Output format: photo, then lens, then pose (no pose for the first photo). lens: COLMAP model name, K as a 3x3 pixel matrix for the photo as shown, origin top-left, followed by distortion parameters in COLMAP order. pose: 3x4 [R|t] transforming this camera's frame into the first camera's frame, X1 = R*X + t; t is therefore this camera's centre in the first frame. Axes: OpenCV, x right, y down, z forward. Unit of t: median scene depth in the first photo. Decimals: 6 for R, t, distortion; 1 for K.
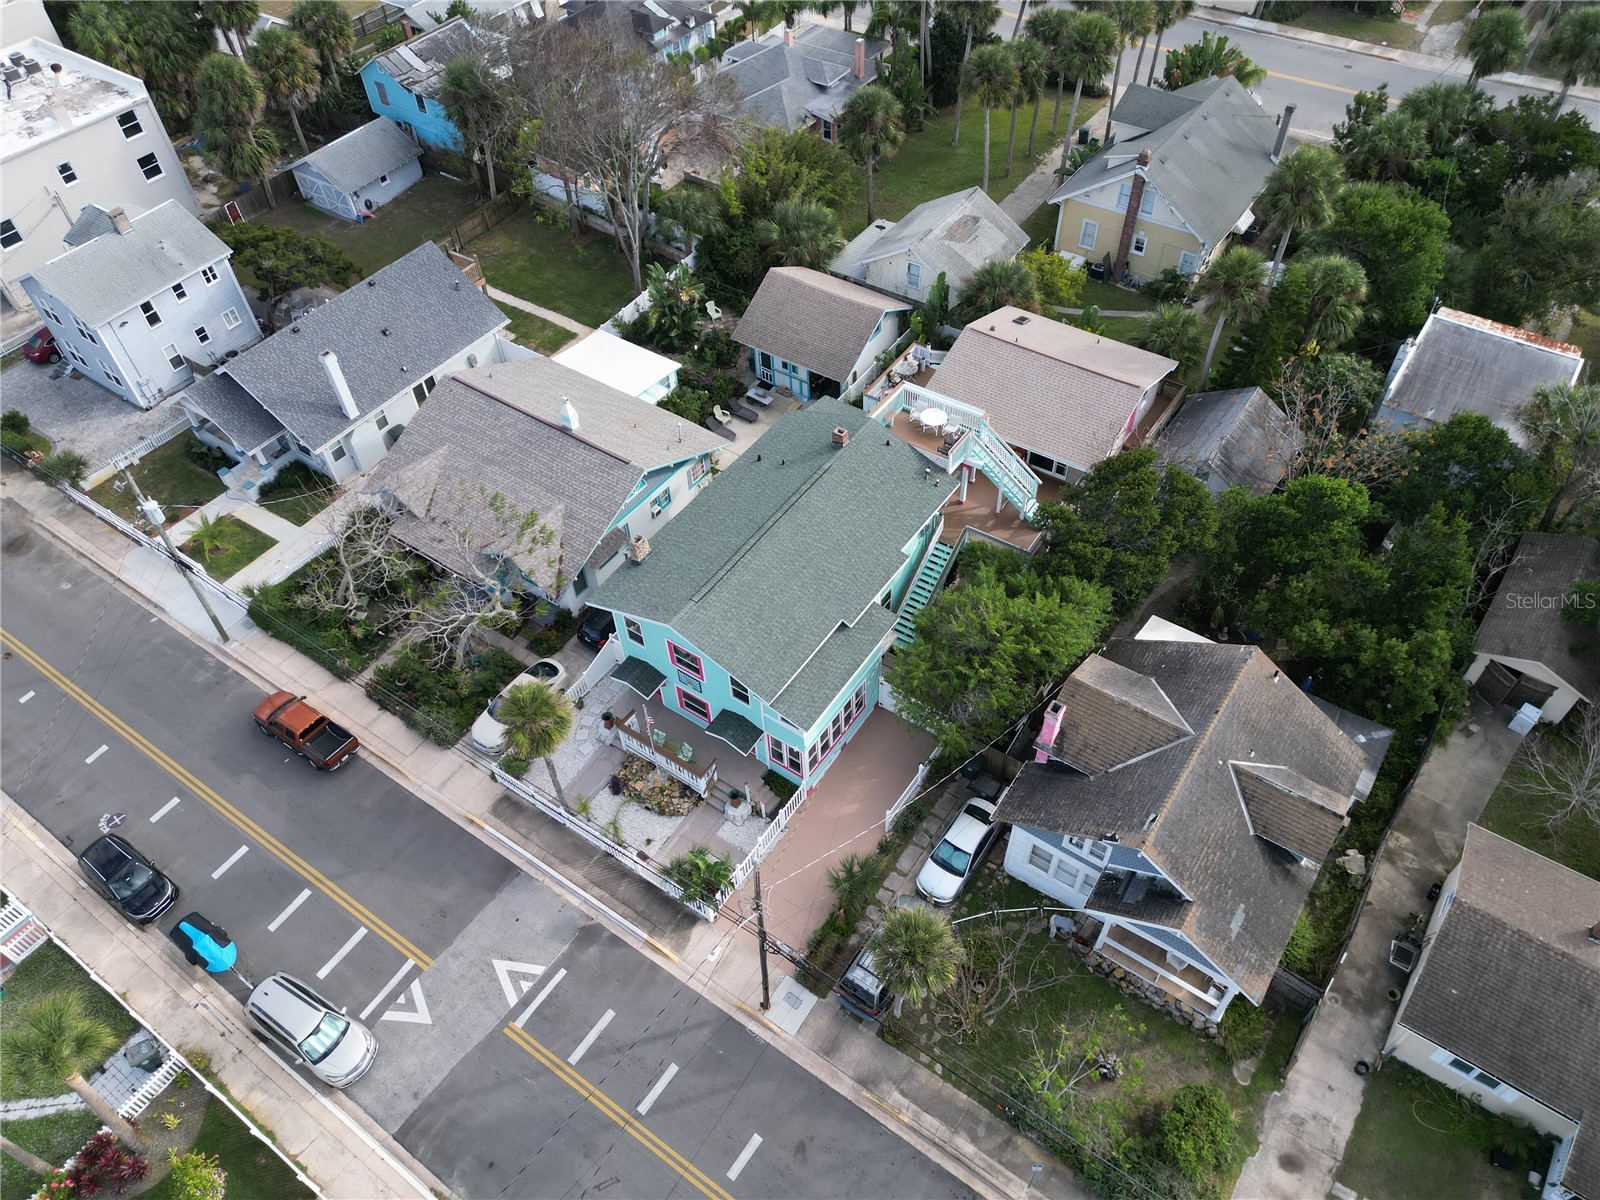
lens RADIAL K [[1114.9, 0, 797.6], [0, 1114.9, 596.9], [0, 0, 1]] dist [0.086228, -0.083779]
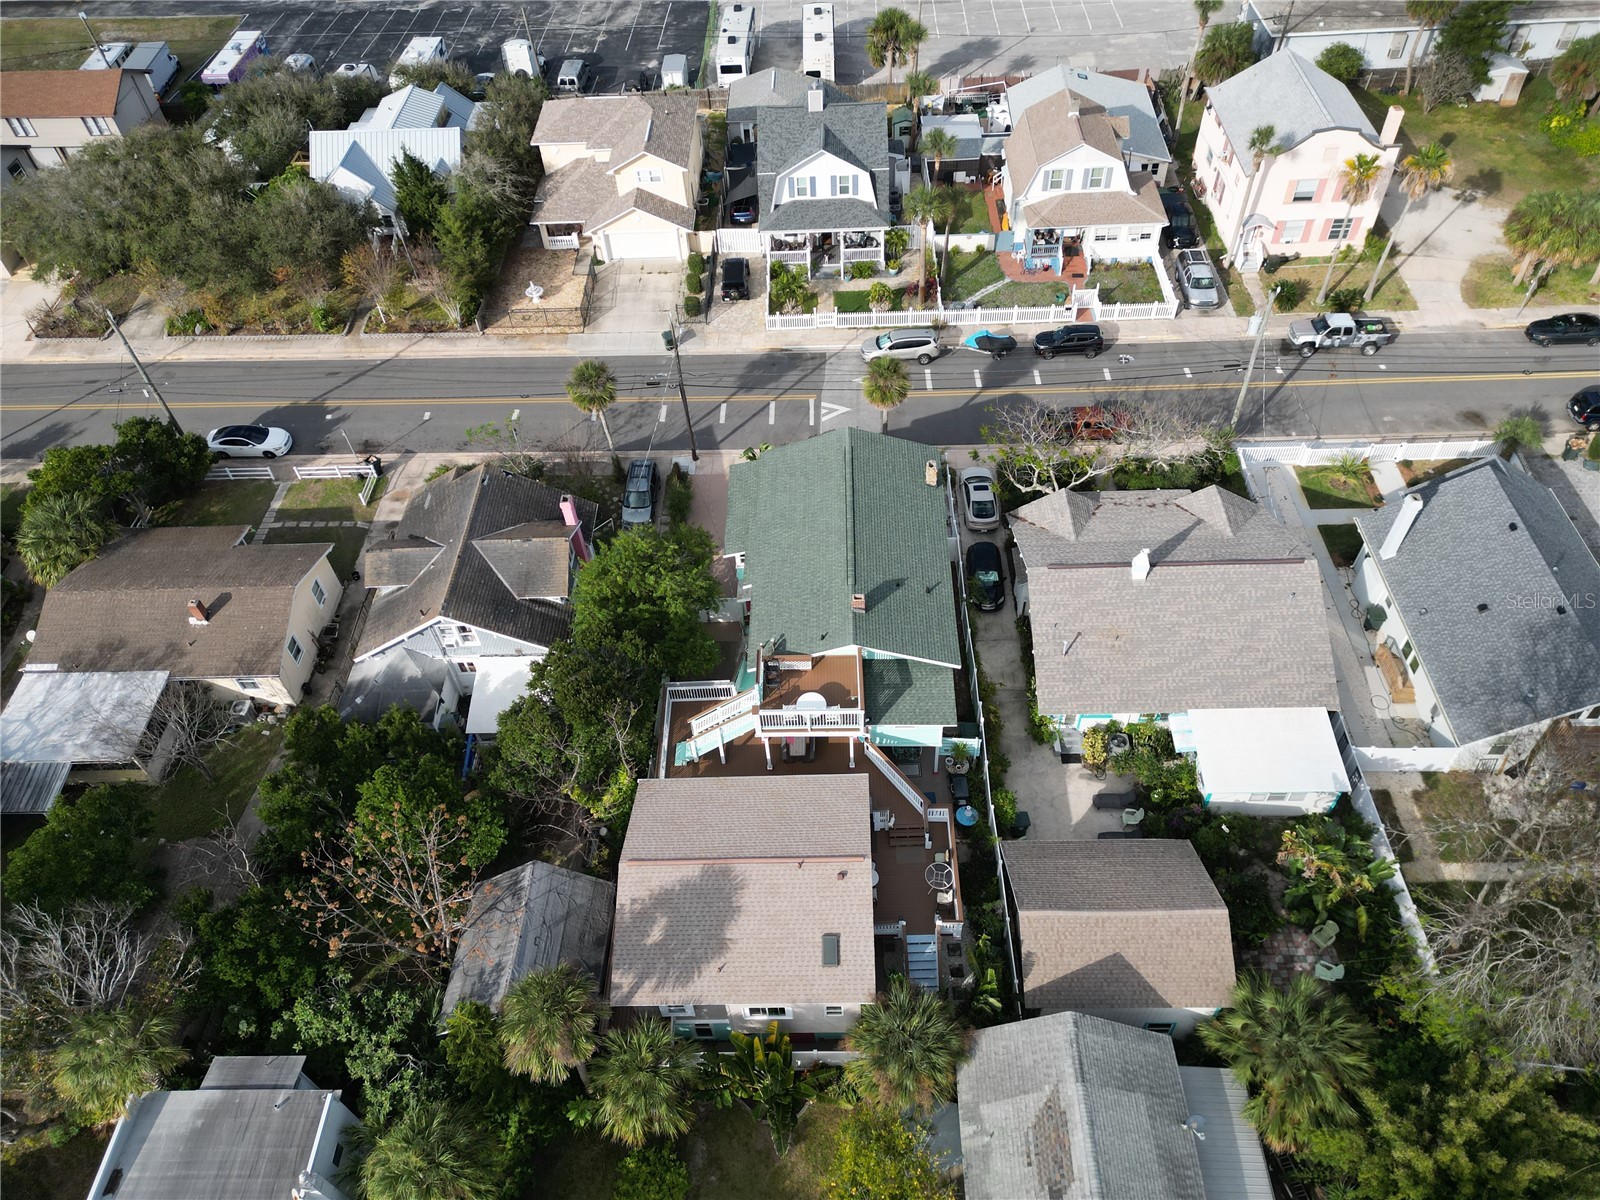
lens RADIAL K [[1114.9, 0, 797.6], [0, 1114.9, 596.9], [0, 0, 1]] dist [0.086228, -0.083779]
pose [[-0.821927, 0.468082, -0.324555, 0.470497], [-0.377981, -0.021963, 0.925553, -1.206038], [0.426106, 0.883412, 0.194978, 0.893461]]
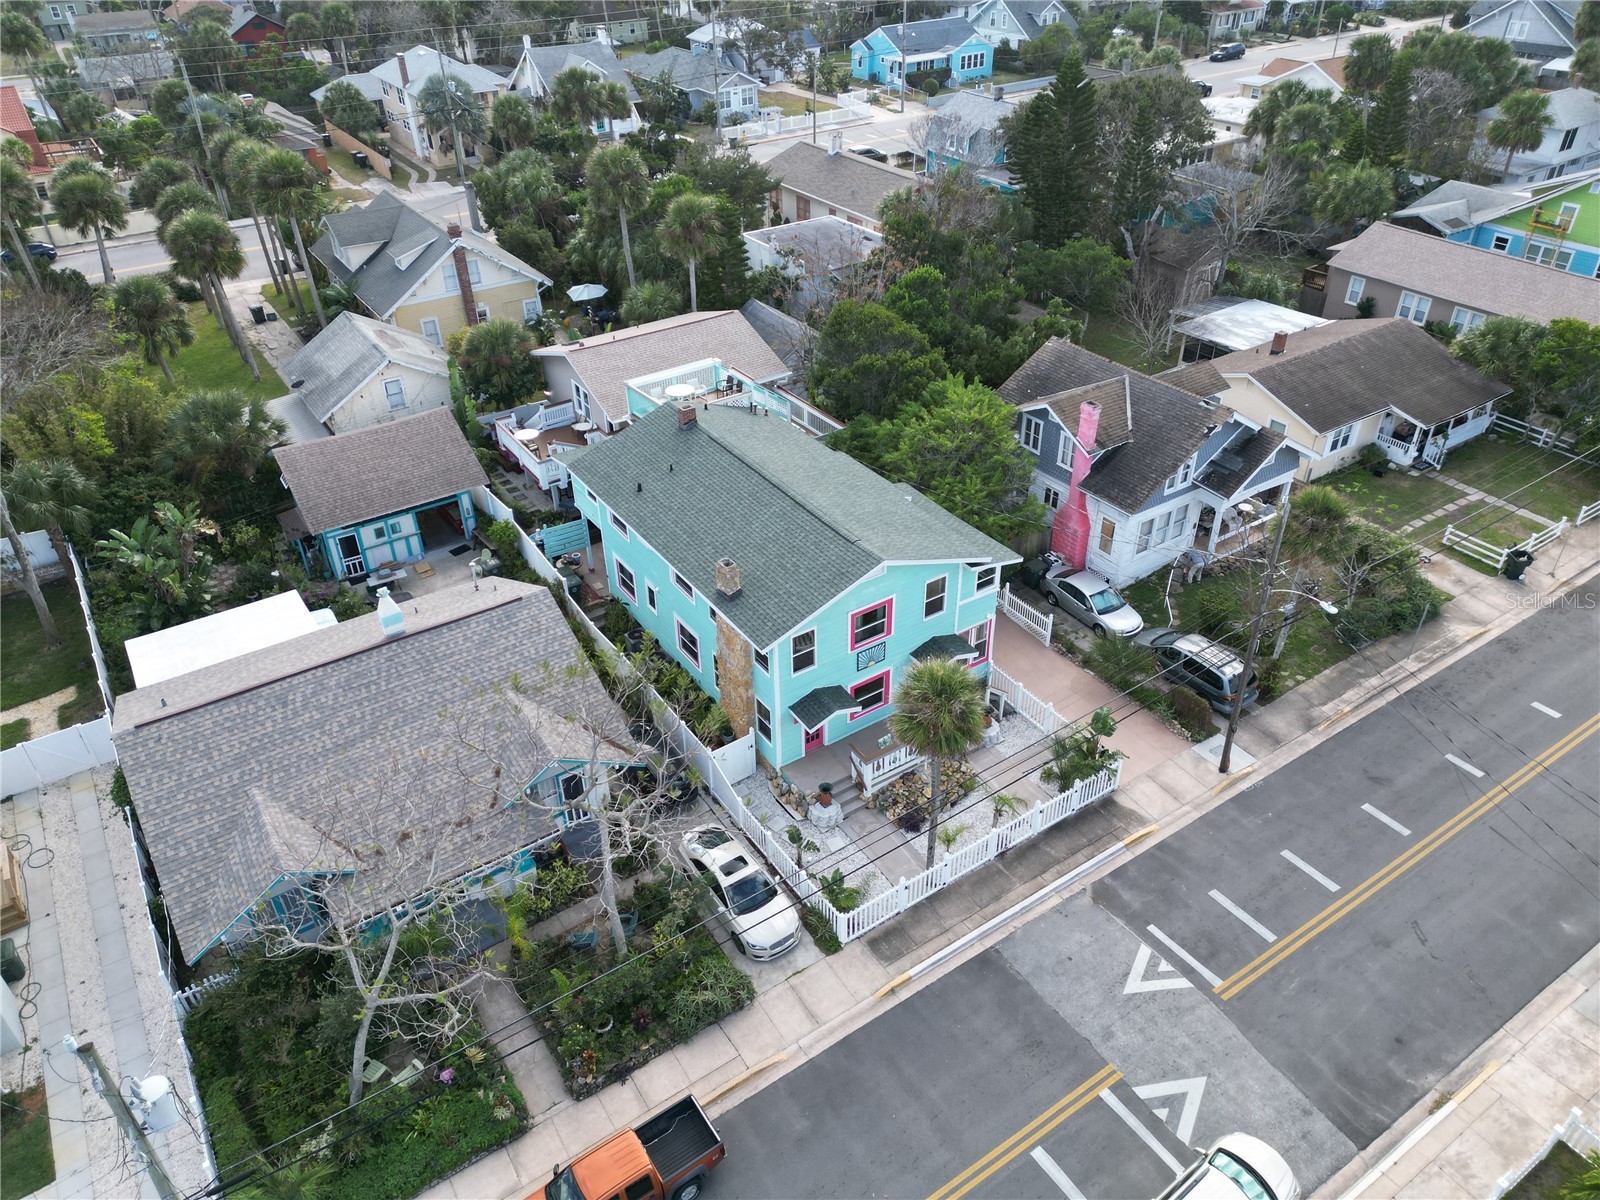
lens RADIAL K [[1114.9, 0, 797.6], [0, 1114.9, 596.9], [0, 0, 1]] dist [0.086228, -0.083779]
pose [[0.361833, -0.496019, 0.789330, -0.809669], [0.696875, 0.706320, 0.124404, -0.104847], [-0.619226, 0.505051, 0.601233, 0.558026]]
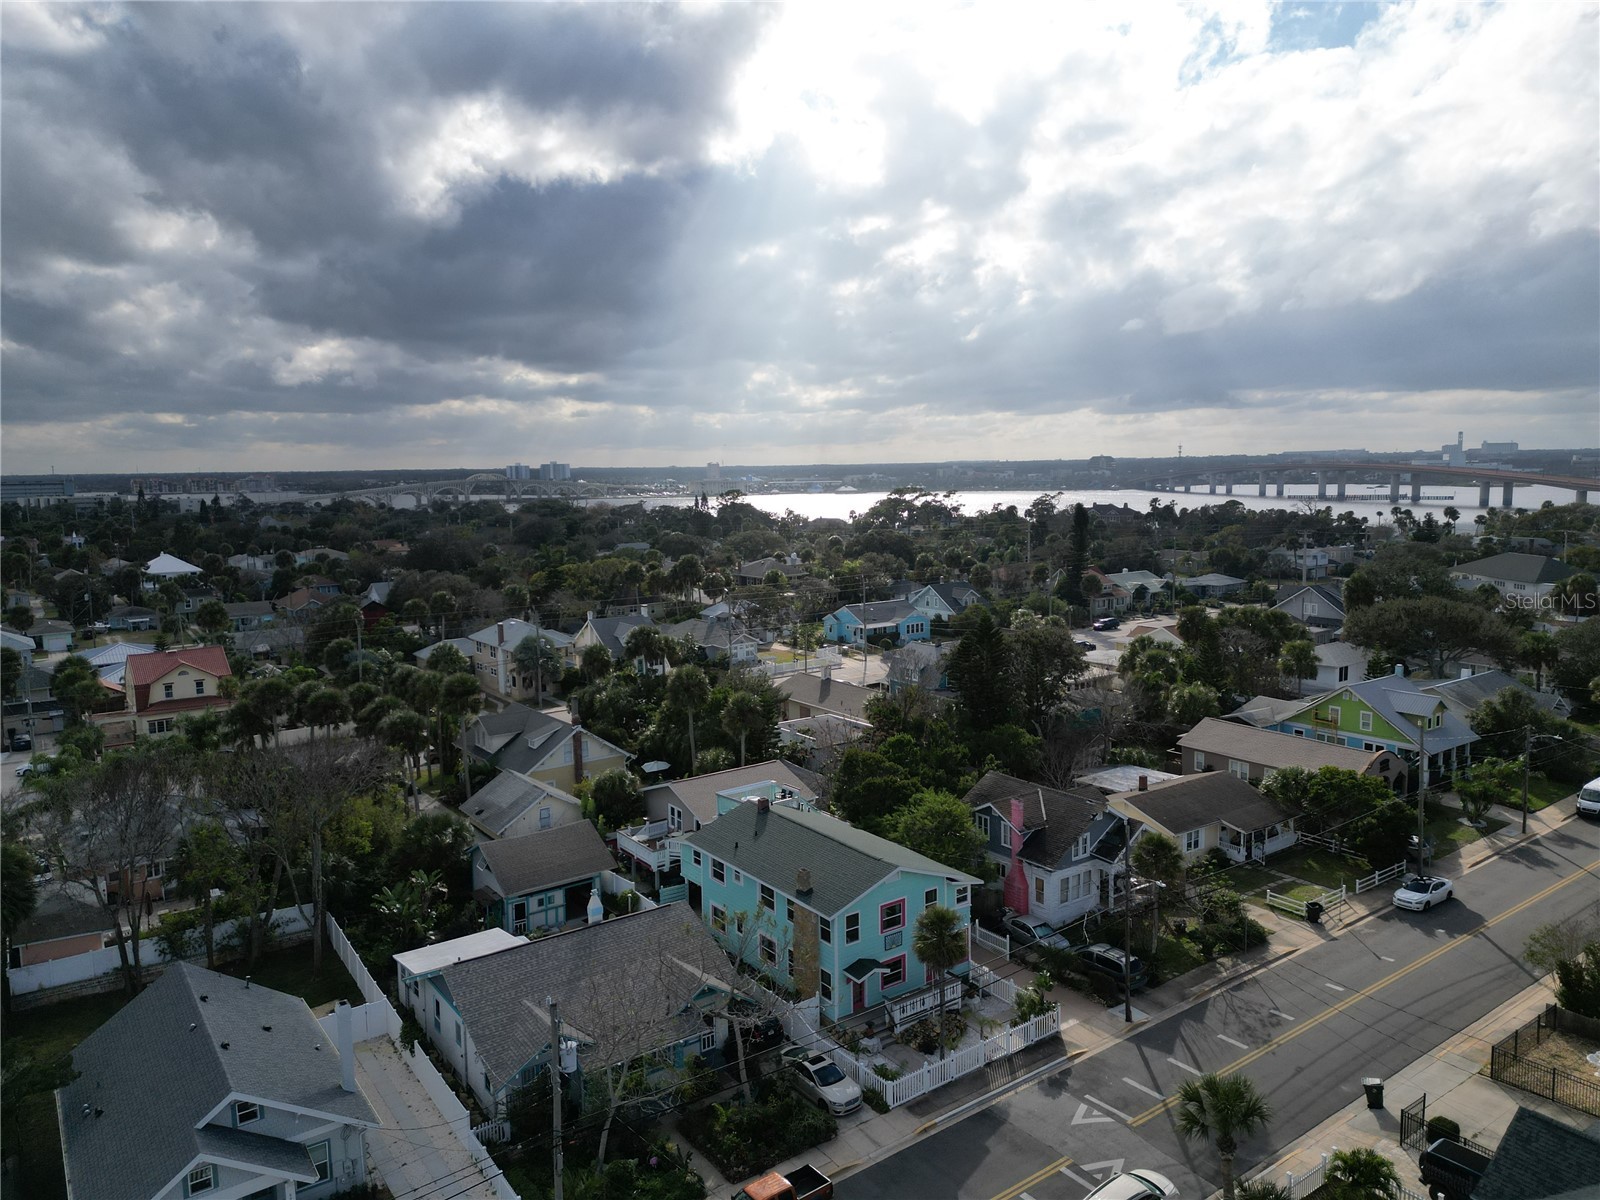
lens RADIAL K [[1114.9, 0, 797.6], [0, 1114.9, 596.9], [0, 0, 1]] dist [0.086228, -0.083779]
pose [[0.323752, -0.073304, 0.943298, -1.440279], [0.706908, 0.681401, -0.189669, -0.029045], [-0.628860, 0.728231, 0.272424, 0.462768]]
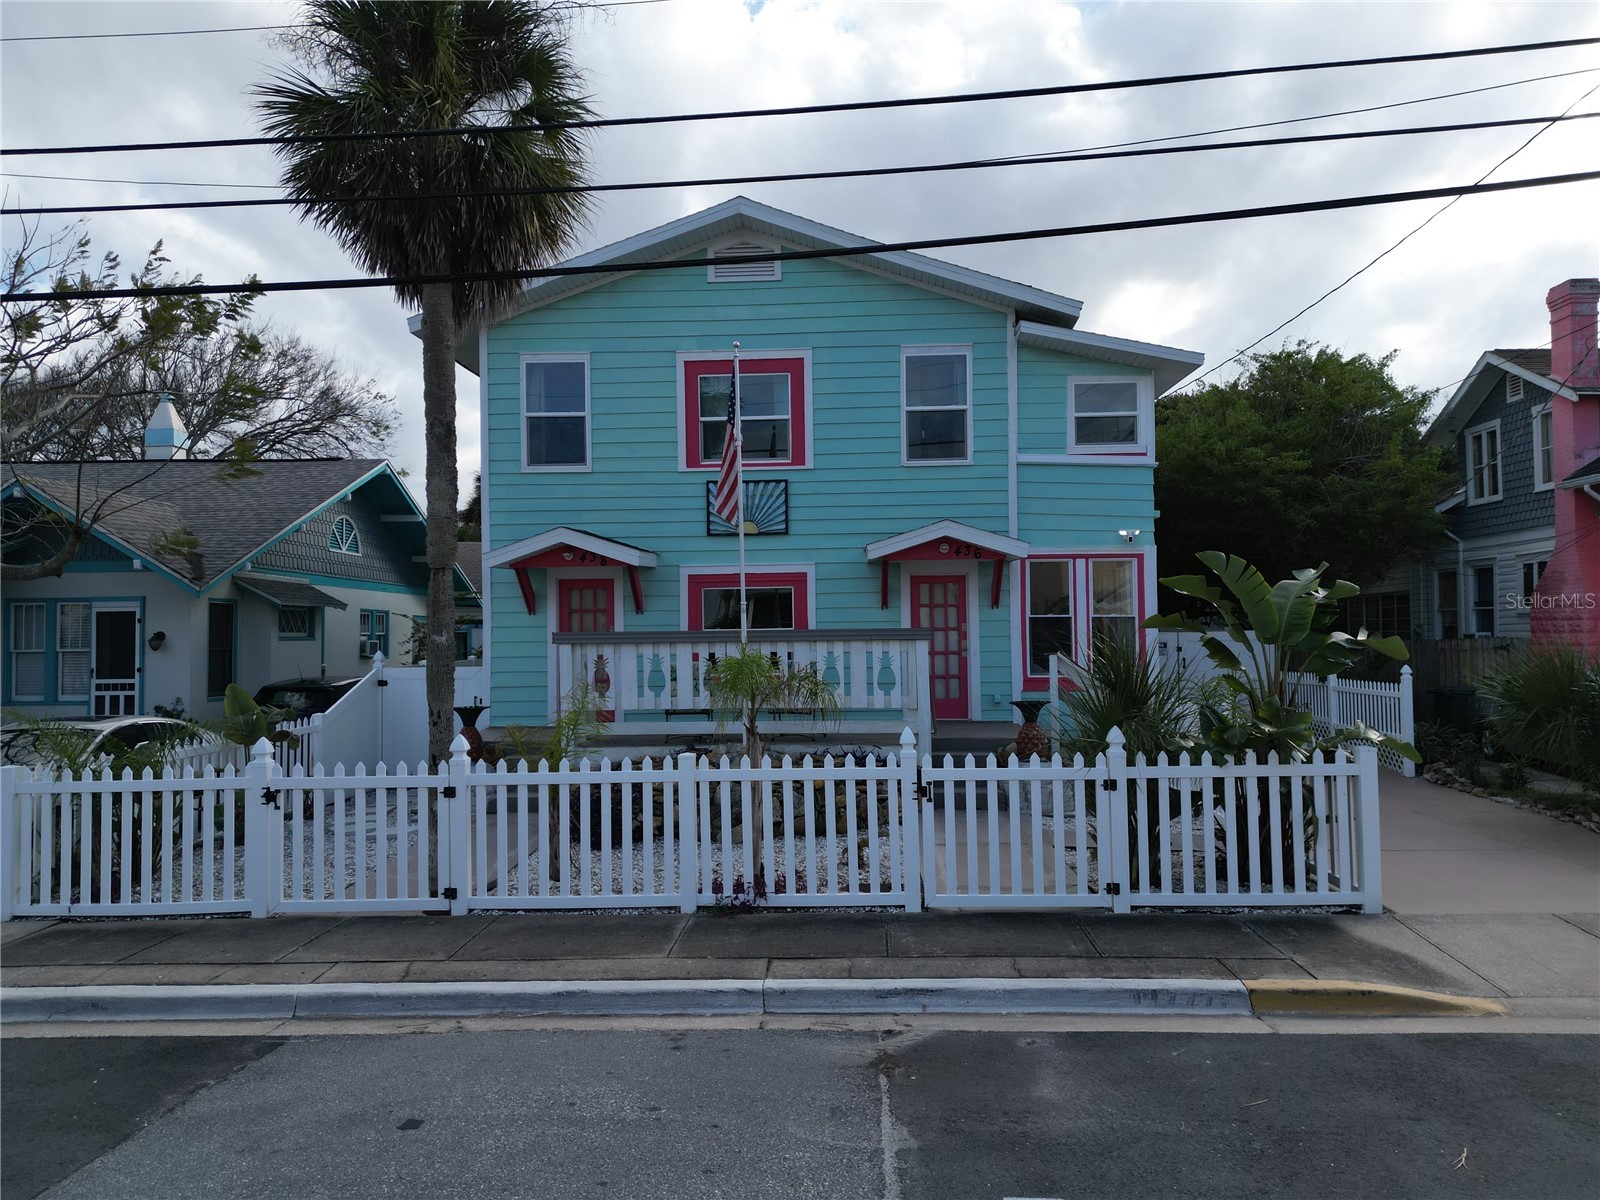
lens RADIAL K [[1114.9, 0, 797.6], [0, 1114.9, 596.9], [0, 0, 1]] dist [0.086228, -0.083779]
pose [[0.838105, 0.031111, 0.544621, -0.290982], [0.398572, 0.646726, -0.650297, 0.354591], [-0.372452, 0.762087, 0.529625, 0.903970]]
